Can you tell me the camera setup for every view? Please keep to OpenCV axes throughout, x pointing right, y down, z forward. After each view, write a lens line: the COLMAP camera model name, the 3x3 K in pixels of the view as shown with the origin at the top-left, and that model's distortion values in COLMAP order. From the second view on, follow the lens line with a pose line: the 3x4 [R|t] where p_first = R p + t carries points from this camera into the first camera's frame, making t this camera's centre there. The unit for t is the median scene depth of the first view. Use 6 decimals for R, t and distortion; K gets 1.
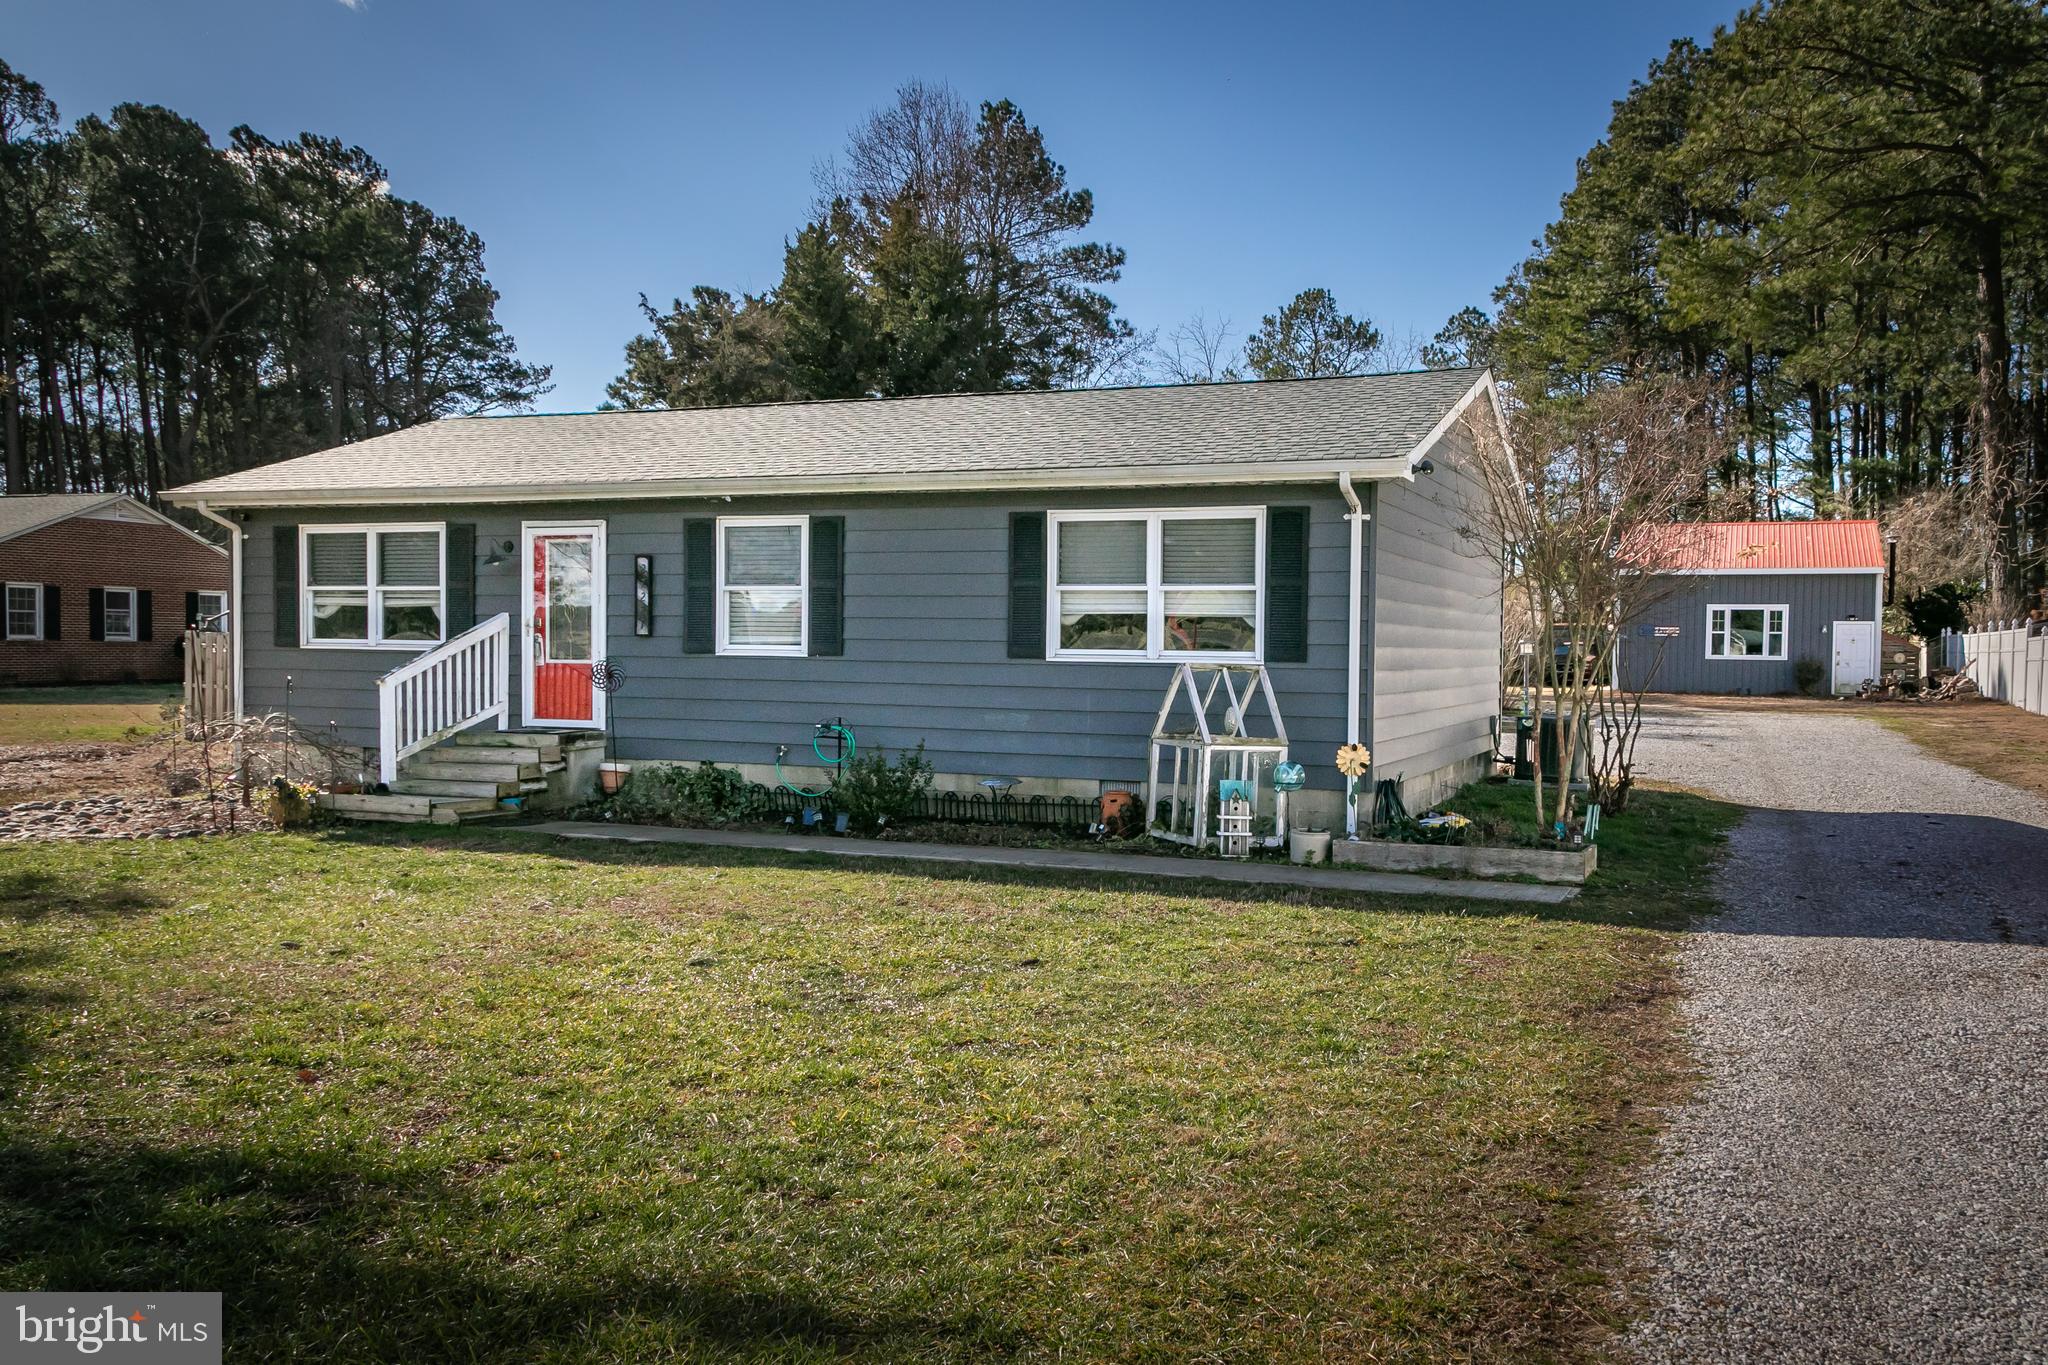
lens RADIAL K [[1654.3, 0, 1113.5], [0, 1654.3, 717.8], [0, 0, 1]] dist [0.007497, 0.005879]
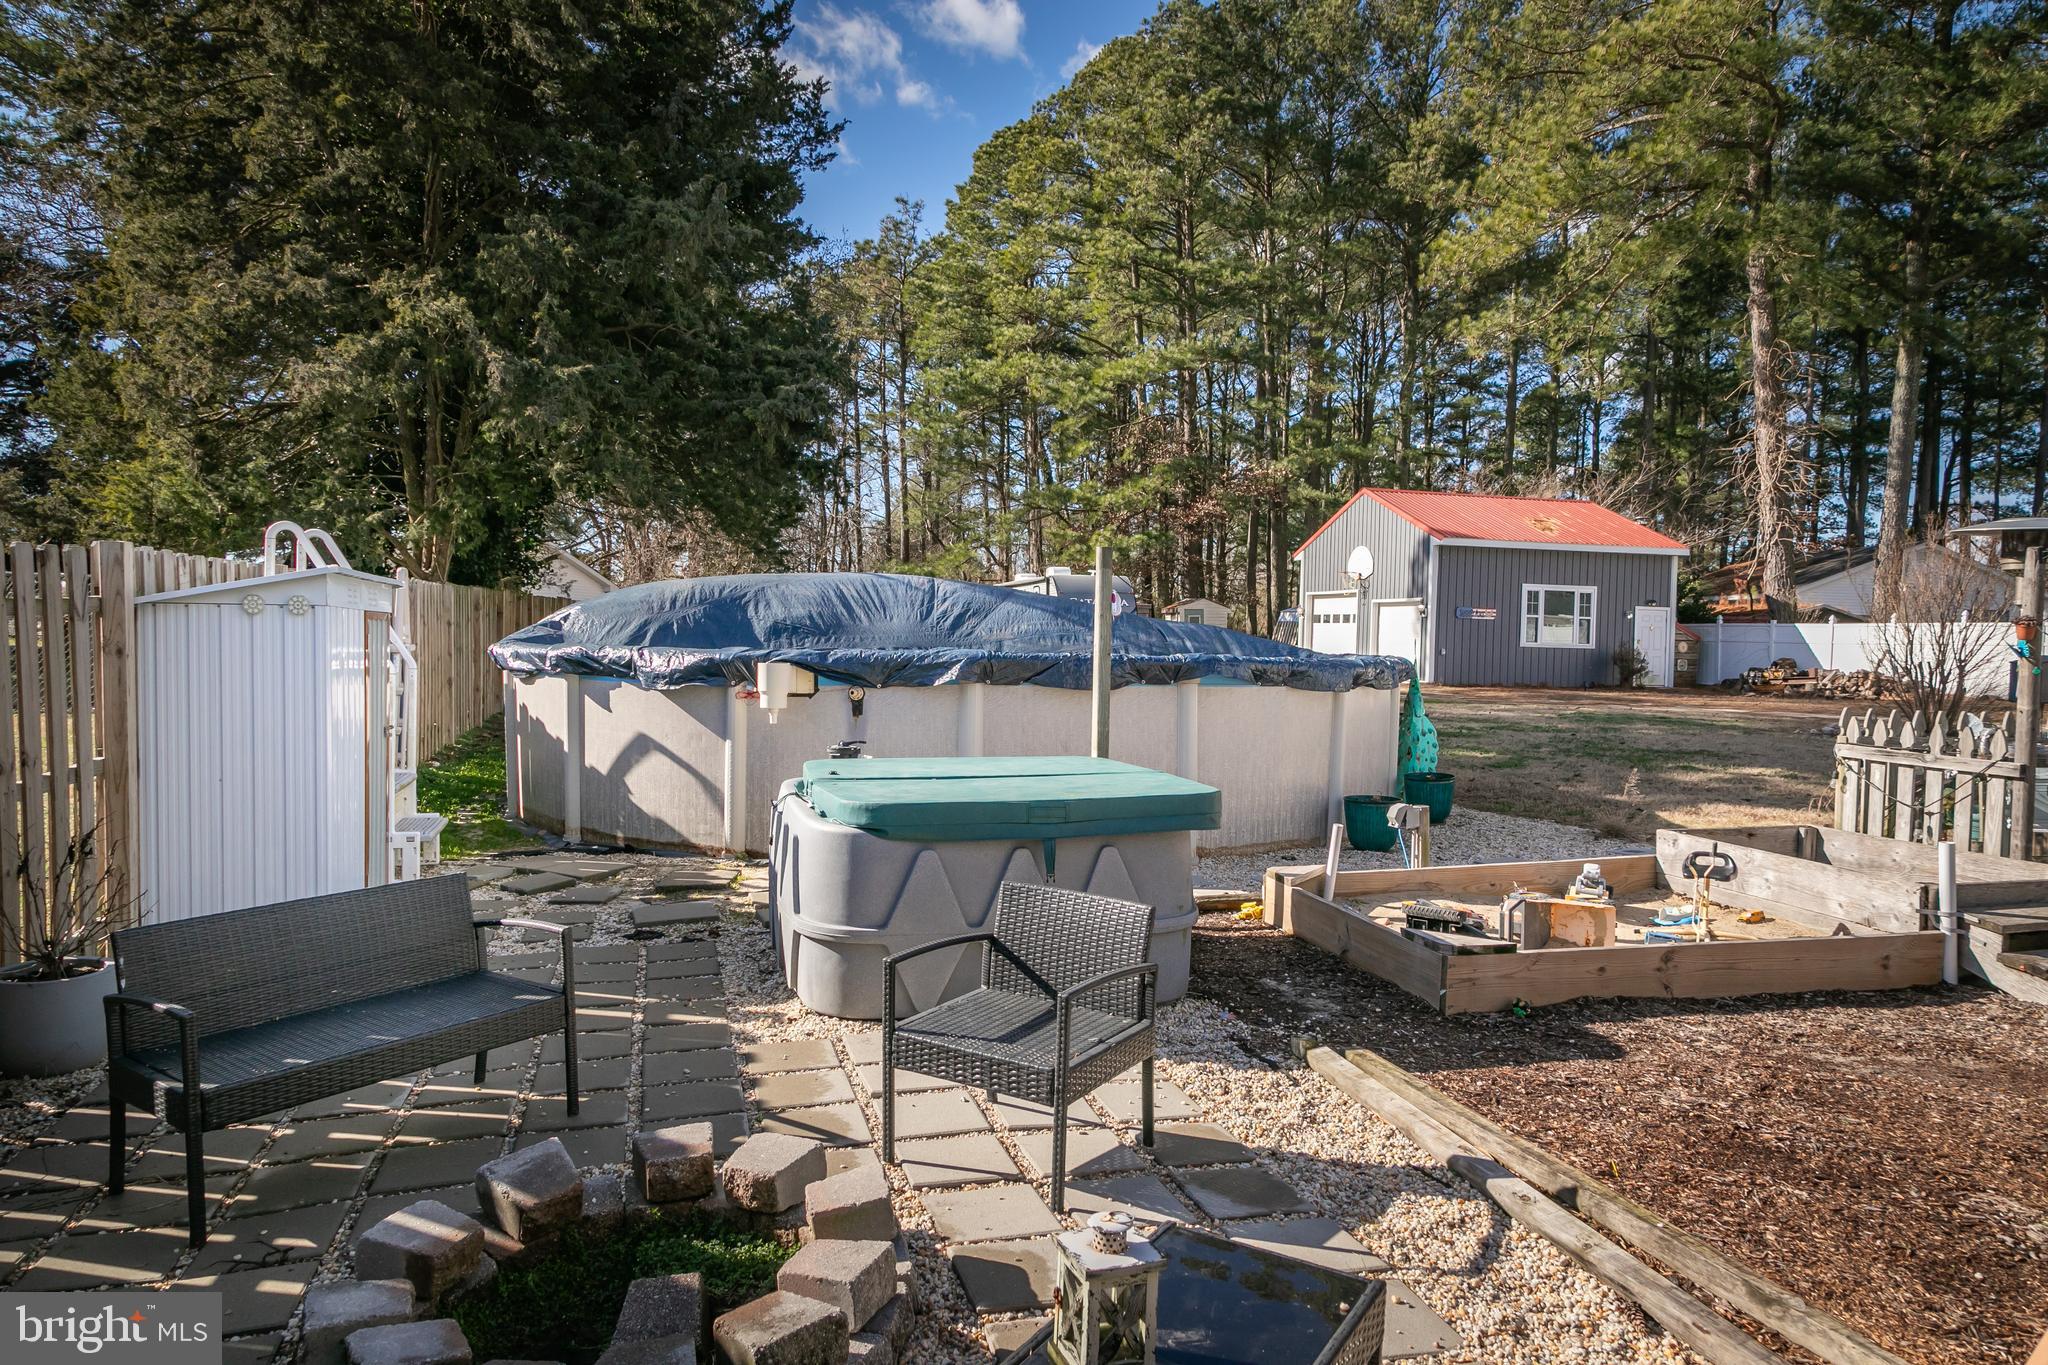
lens RADIAL K [[1368.9, 0, 1024.0], [0, 1368.9, 682.5], [0, 0, 1]] dist [0.000407, 0.001395]
pose [[0.805631, -0.012318, 0.592290, -0.744748], [0.011310, 0.999921, 0.005413, -0.062379], [-0.592310, 0.002338, 0.805707, 1.531616]]
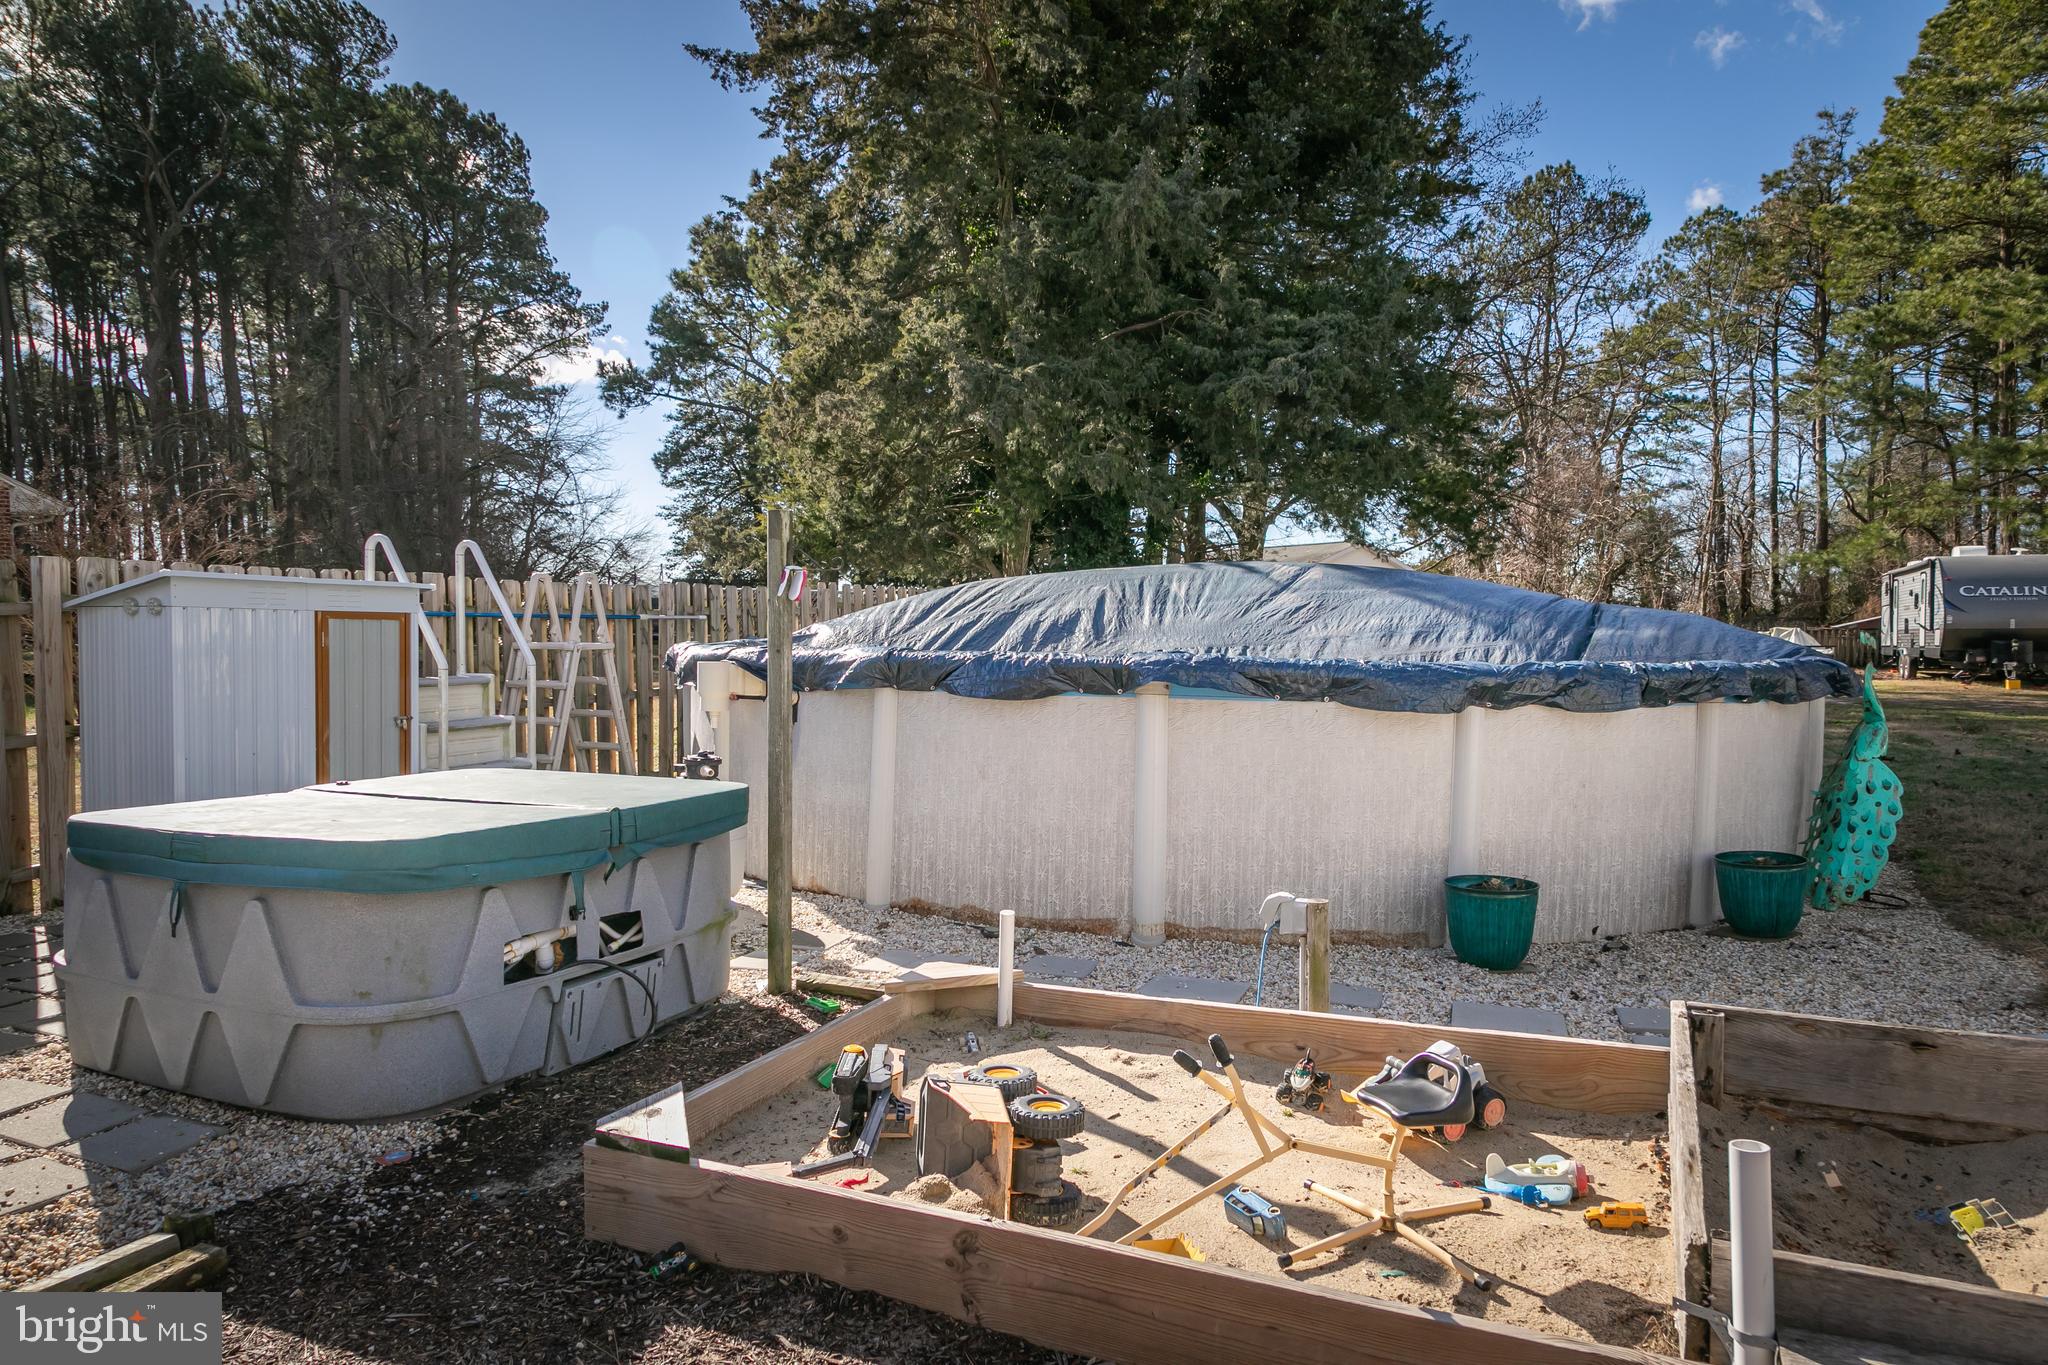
lens RADIAL K [[1361.3, 0, 1024.0], [0, 1361.3, 682.5], [0, 0, 1]] dist [0.008535, 0.000937]
pose [[0.998482, 0.005420, -0.054820, -0.423275], [-0.005429, 0.999985, -0.000018, -0.061613], [0.054819, 0.000315, 0.998496, 1.540794]]
